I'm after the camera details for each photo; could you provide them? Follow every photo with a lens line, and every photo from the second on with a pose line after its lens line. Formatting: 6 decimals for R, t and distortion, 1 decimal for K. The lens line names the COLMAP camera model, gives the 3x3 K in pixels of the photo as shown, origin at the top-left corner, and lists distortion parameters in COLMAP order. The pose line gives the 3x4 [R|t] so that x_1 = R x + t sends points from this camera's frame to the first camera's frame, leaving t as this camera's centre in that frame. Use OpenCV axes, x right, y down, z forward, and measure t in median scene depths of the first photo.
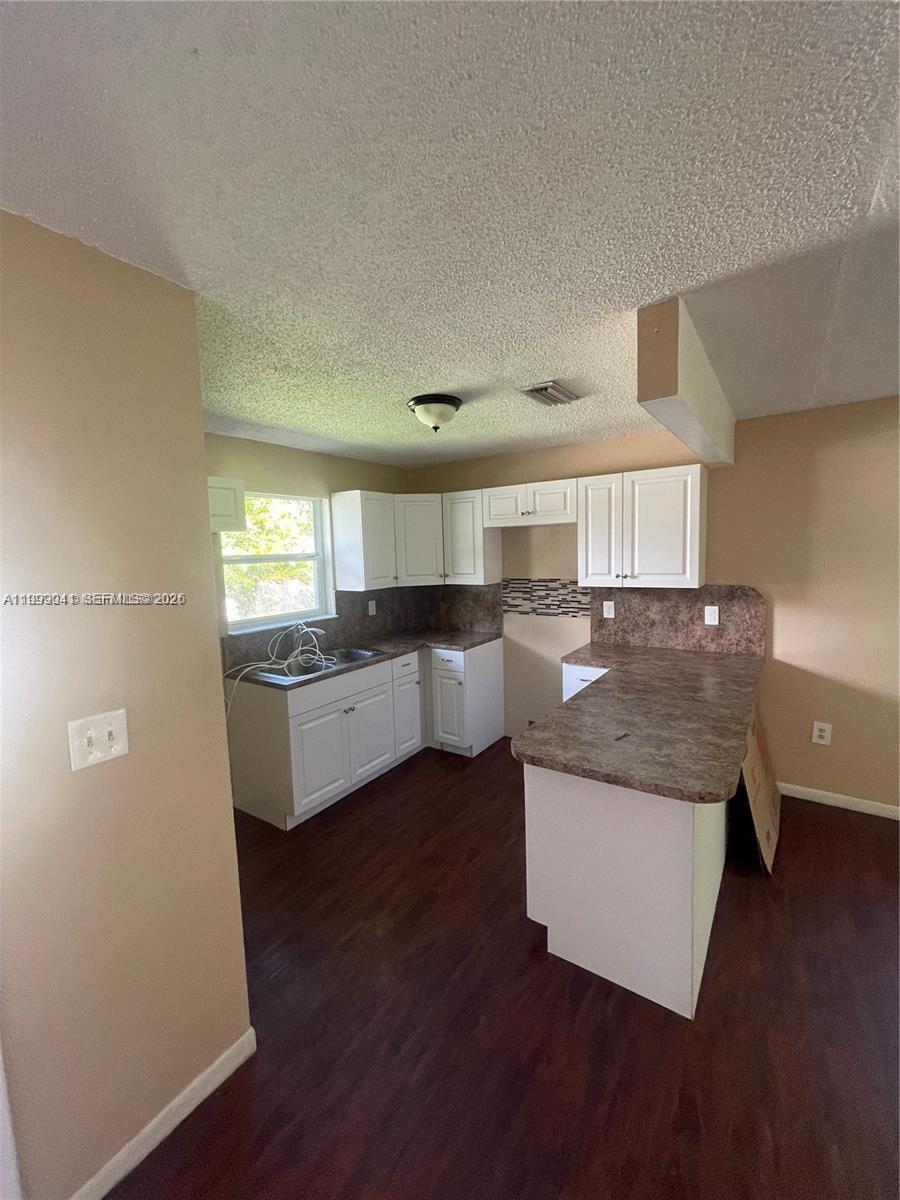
lens RADIAL K [[487.4, 0, 444.4], [0, 487.4, 598.3], [0, 0, 1]] dist [-0.002379, -0.002155]
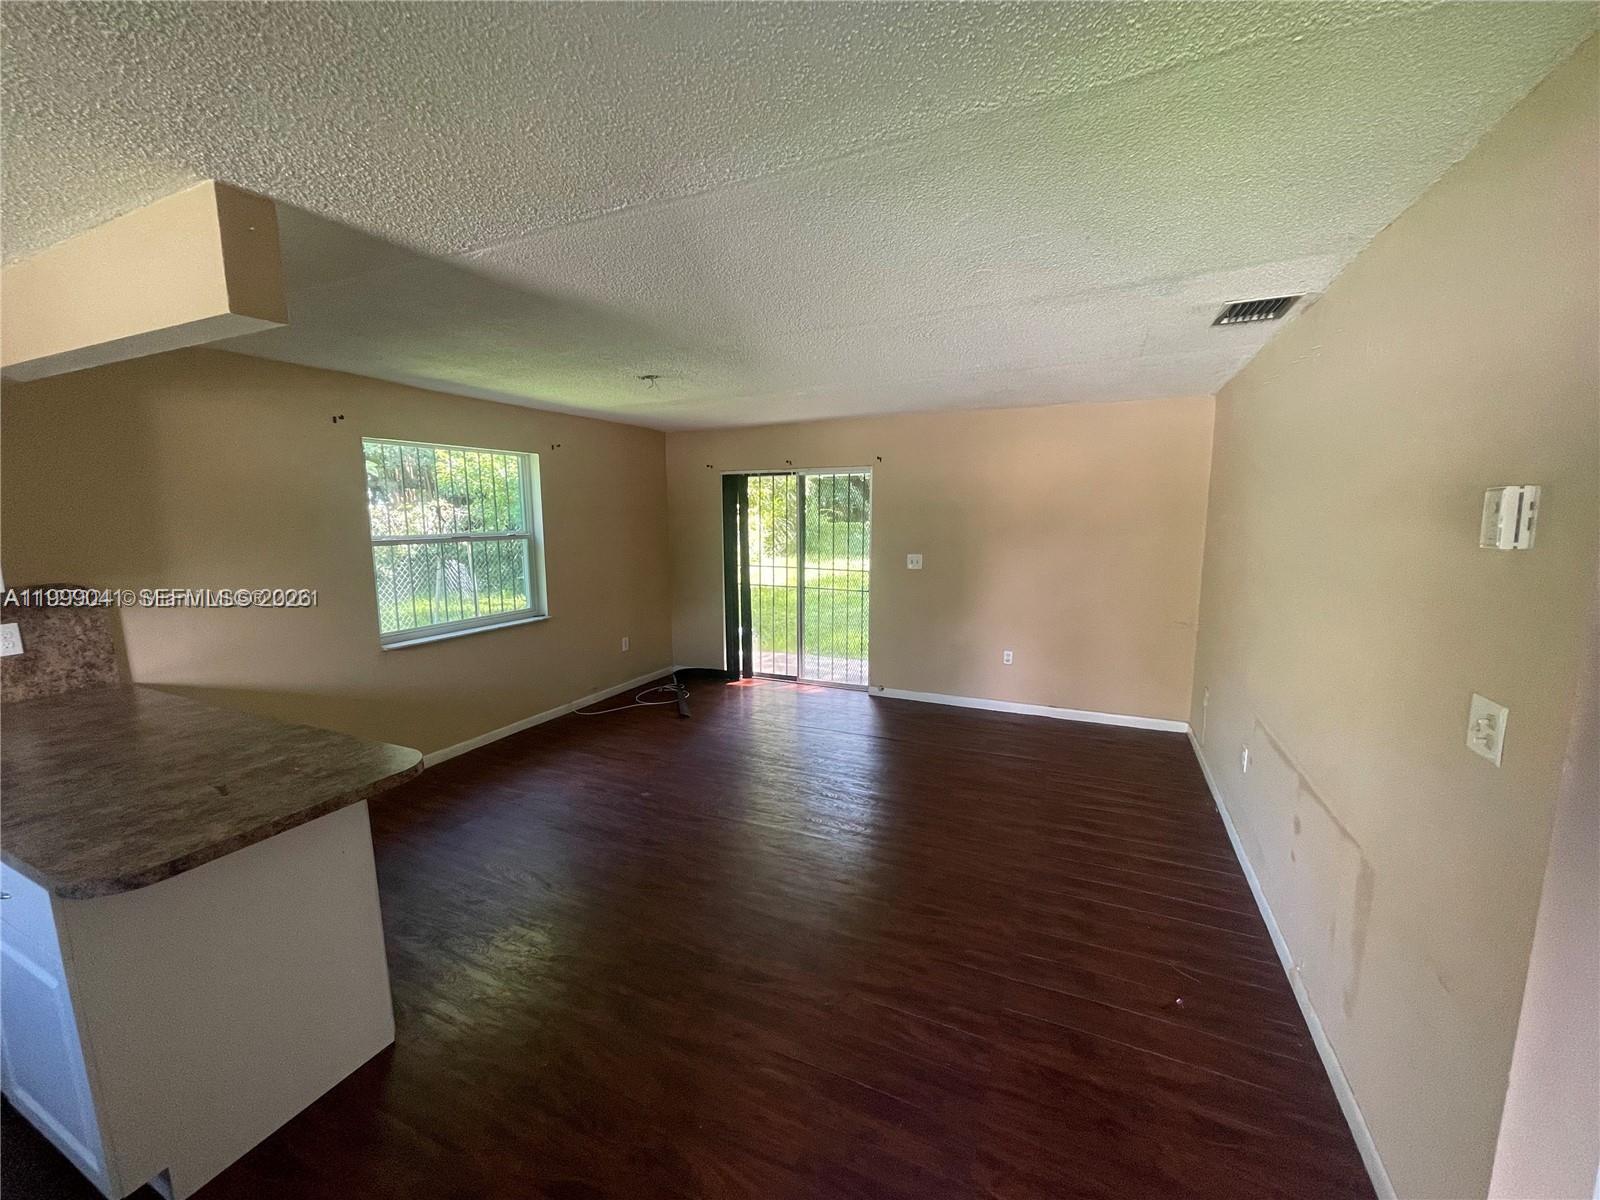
lens RADIAL K [[649.8, 0, 803.8], [0, 649.8, 599.7], [0, 0, 1]] dist [-0.002379, -0.002155]
pose [[-0.184125, -0.108055, 0.976945, -0.693094], [0.103535, 0.986277, 0.128601, -0.026045], [-0.977435, 0.124827, -0.170411, 0.289295]]
